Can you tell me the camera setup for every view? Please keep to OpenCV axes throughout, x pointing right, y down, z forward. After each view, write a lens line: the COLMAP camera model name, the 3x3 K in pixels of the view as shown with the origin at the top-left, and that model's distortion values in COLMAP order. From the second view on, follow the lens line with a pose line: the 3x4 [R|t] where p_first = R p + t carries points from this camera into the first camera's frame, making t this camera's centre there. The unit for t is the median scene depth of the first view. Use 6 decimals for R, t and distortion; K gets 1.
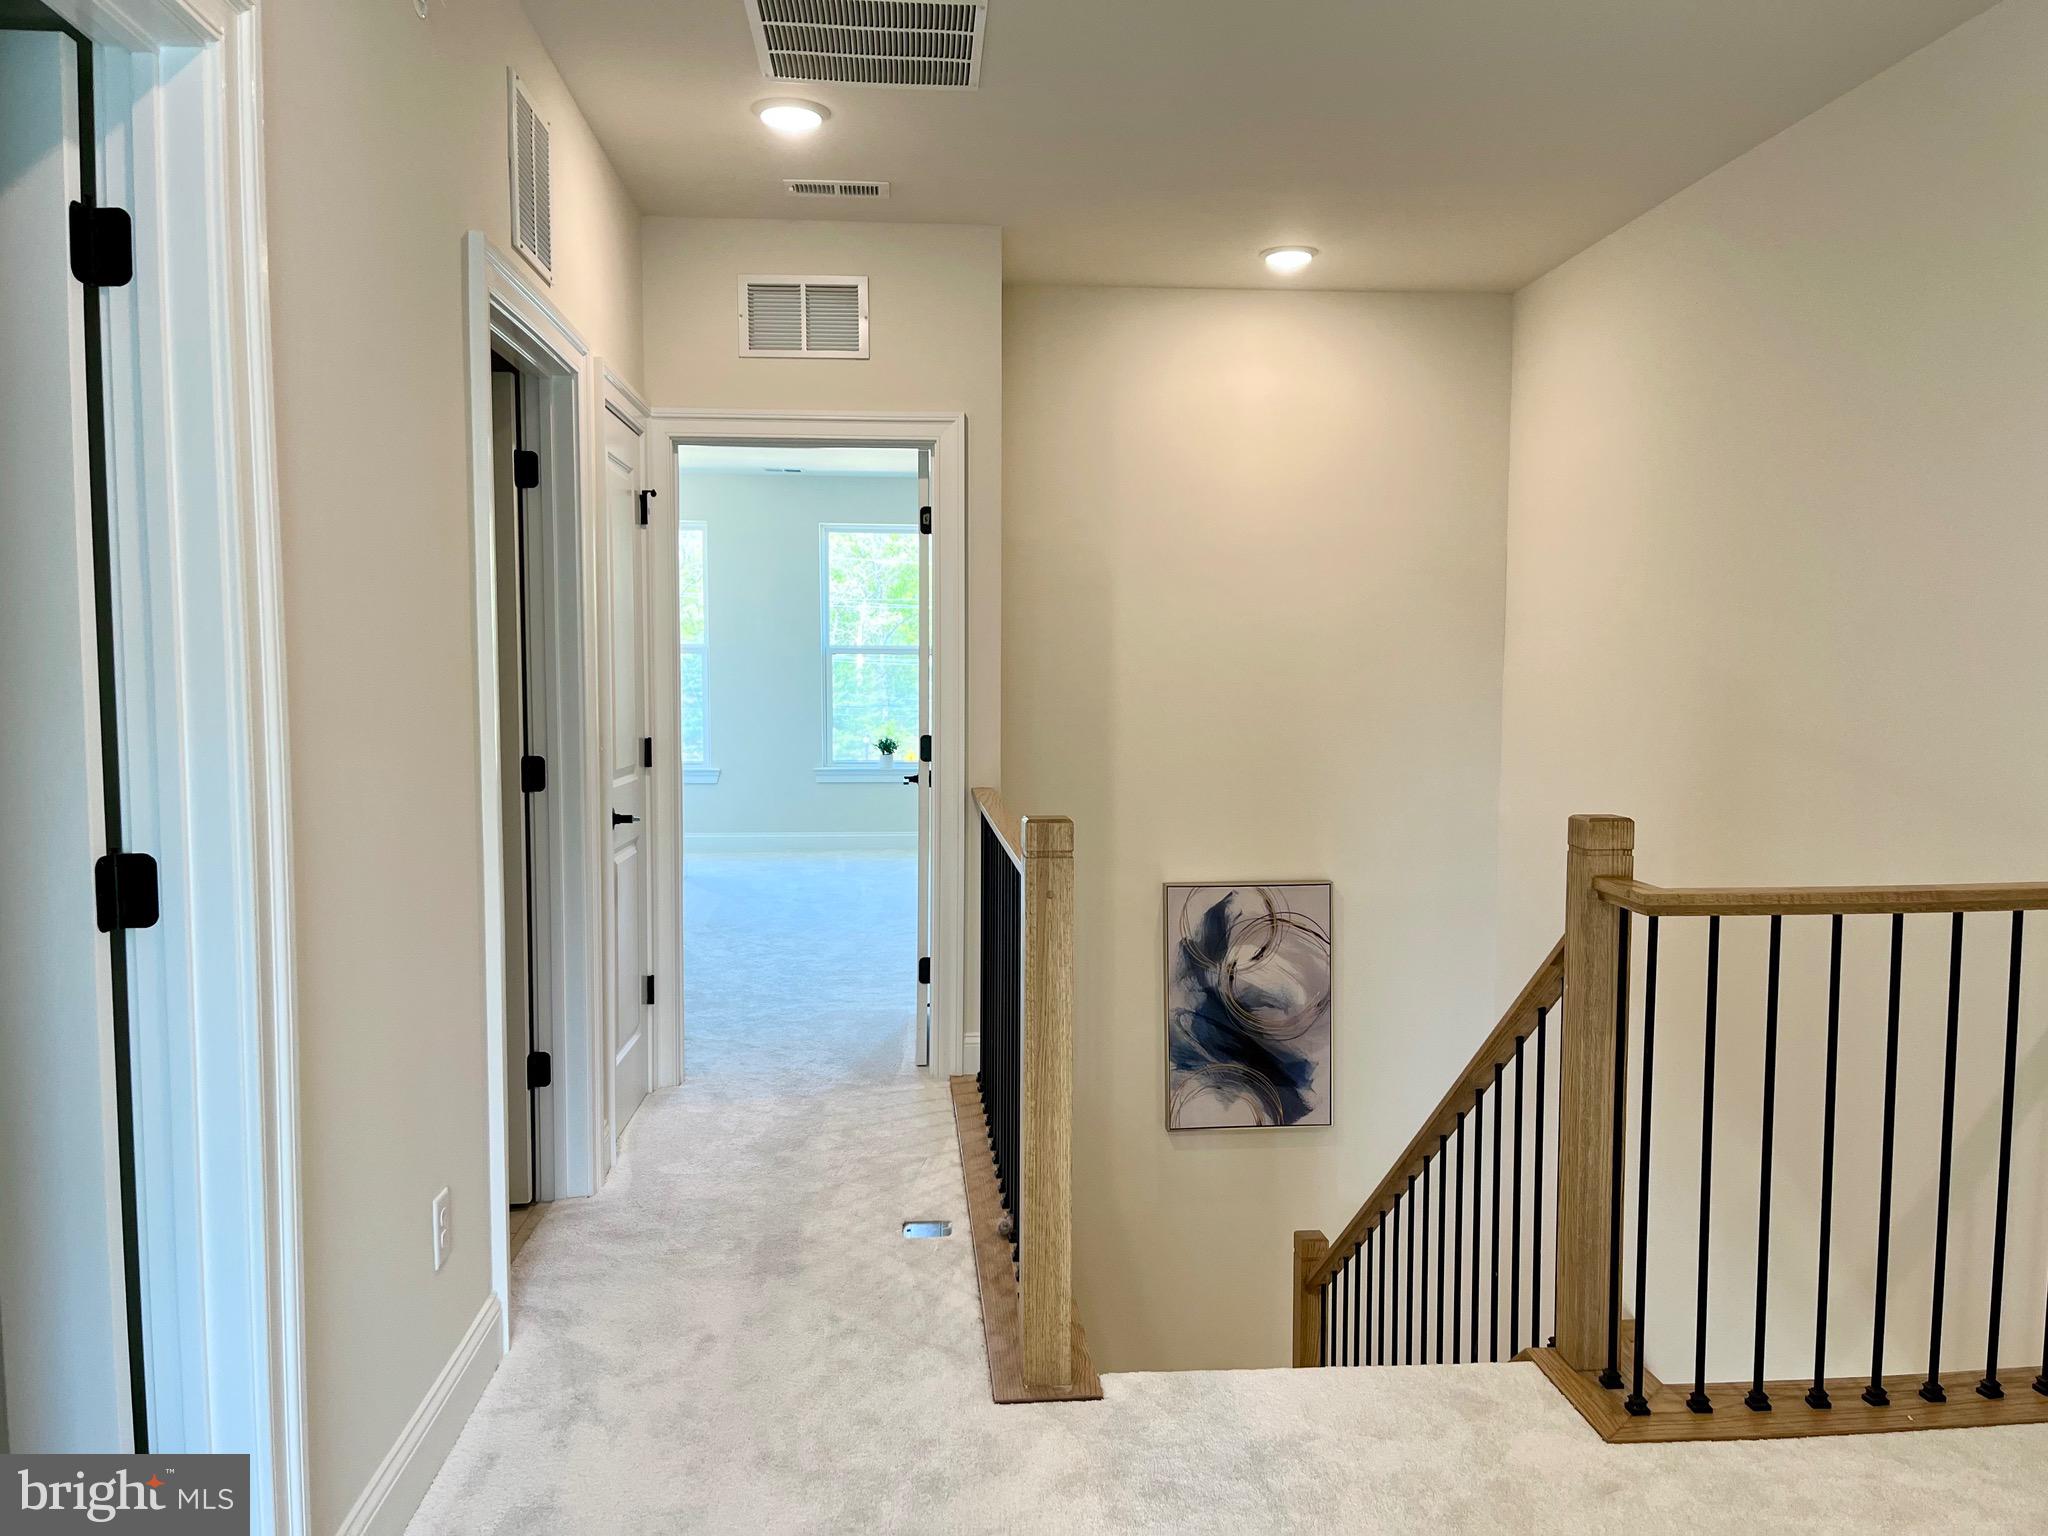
lens RADIAL K [[1539.0, 0, 1023.9], [0, 1539.0, 770.6], [0, 0, 1]] dist [-0.004583, -0.014259]
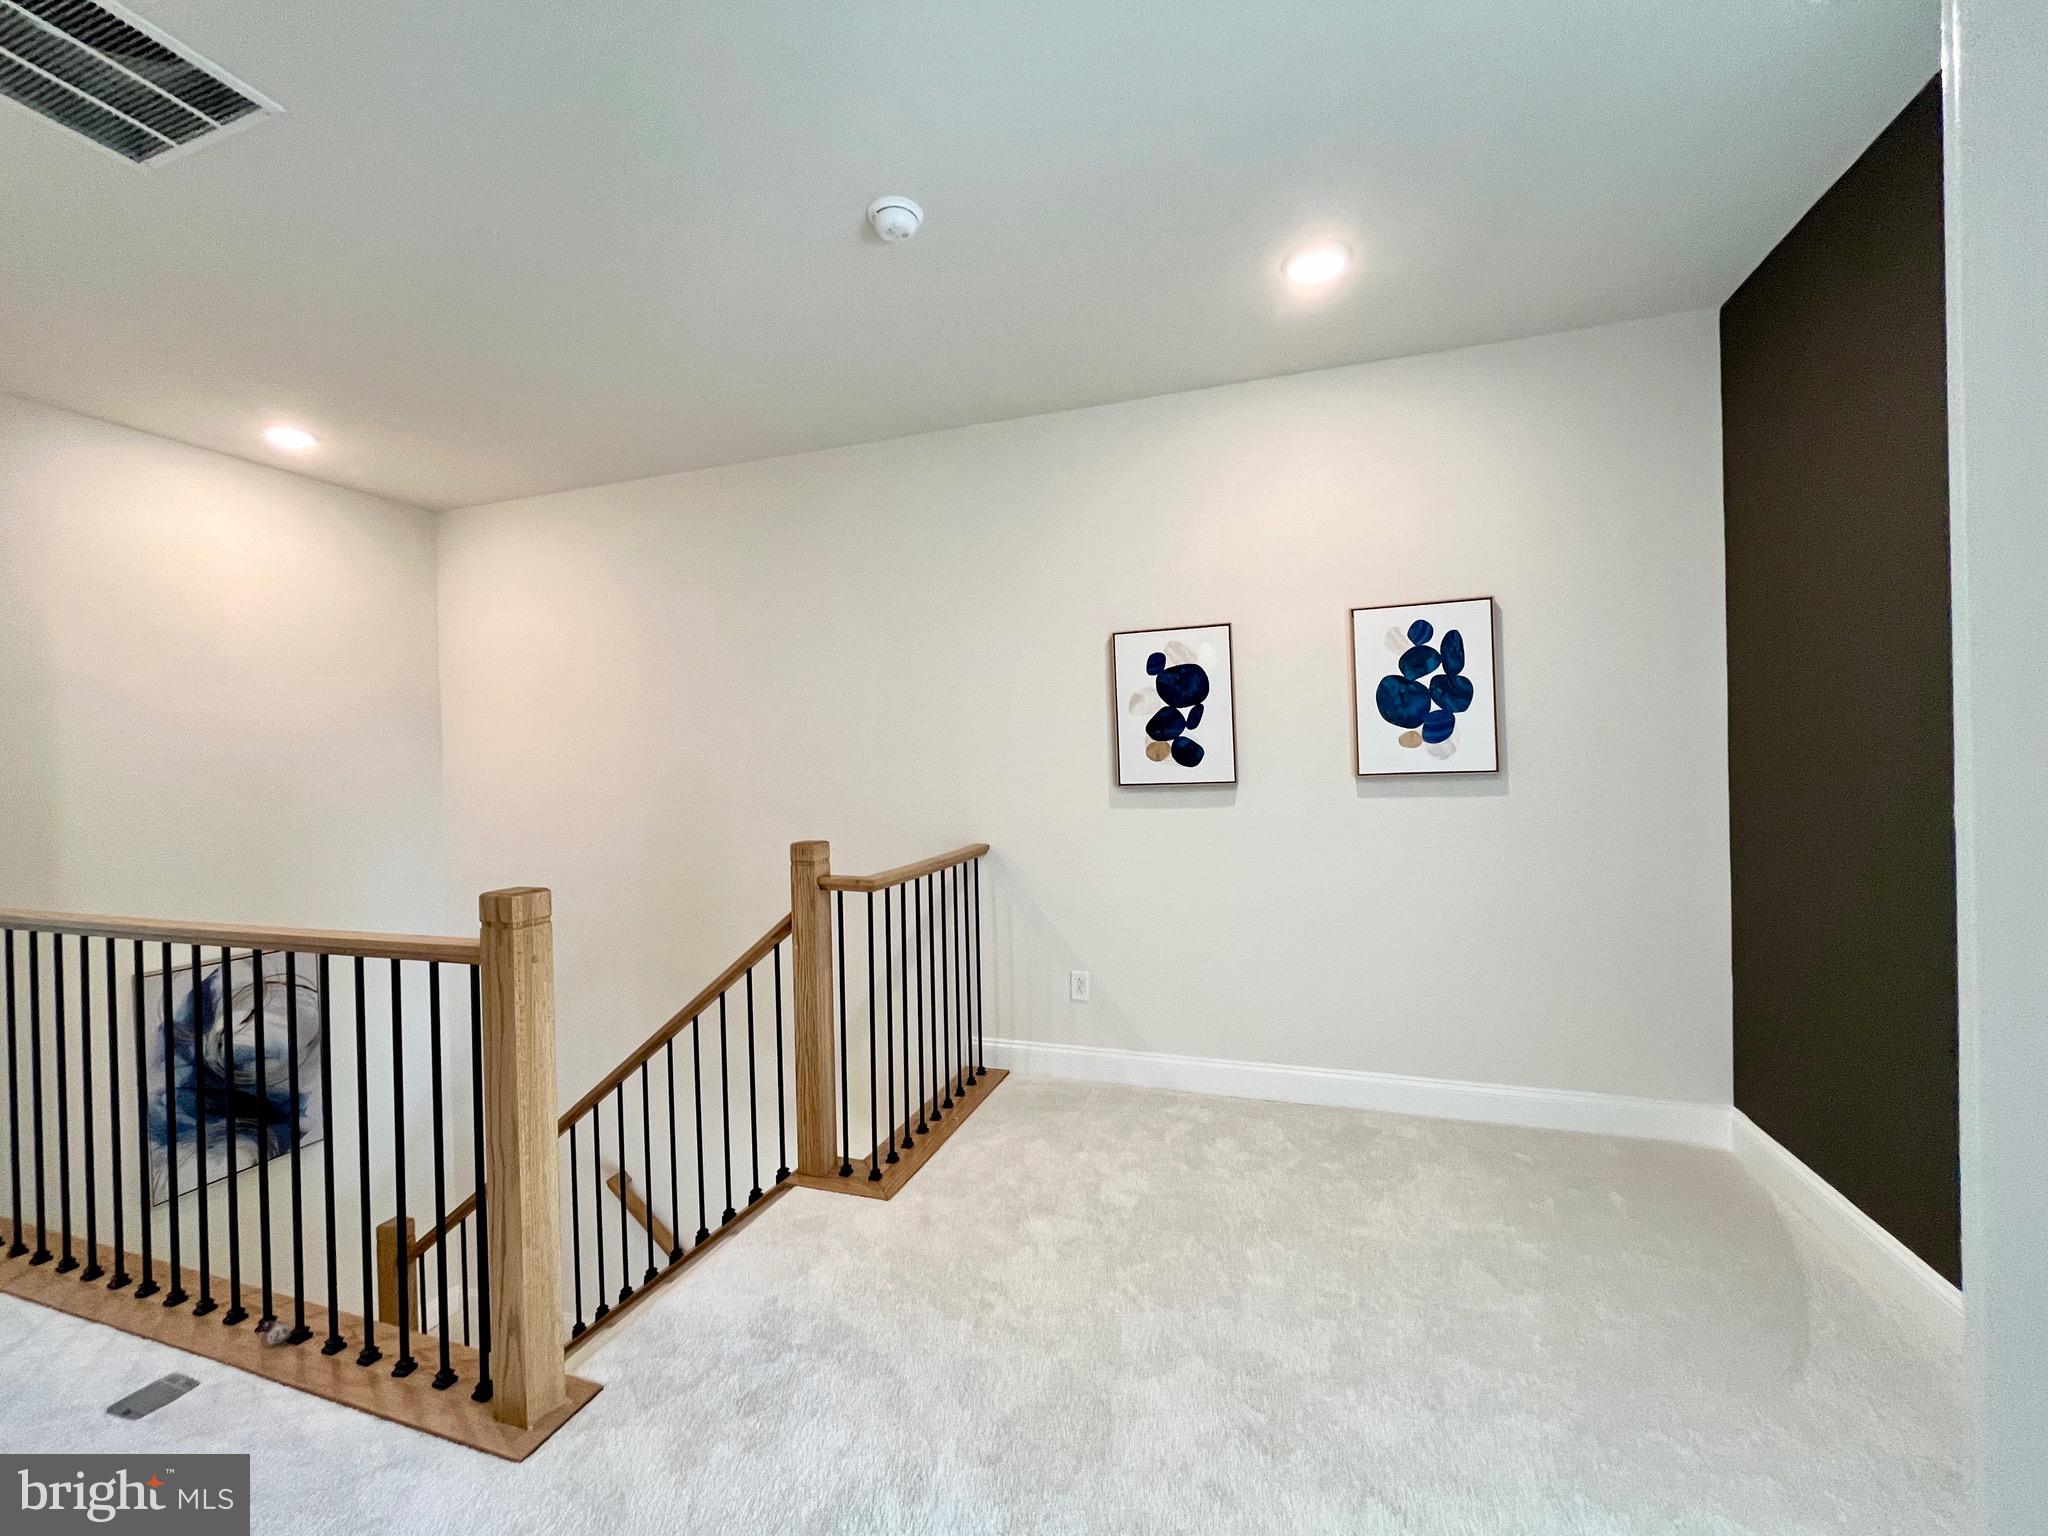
lens RADIAL K [[825.7, 0, 1025.5], [0, 825.7, 767.8], [0, 0, 1]] dist [-0.011838, 0.000139]
pose [[0.396523, -0.018609, 0.917836, -0.369629], [0.085562, 0.996192, -0.016767, -0.015342], [-0.914029, 0.085181, 0.396605, 0.422333]]
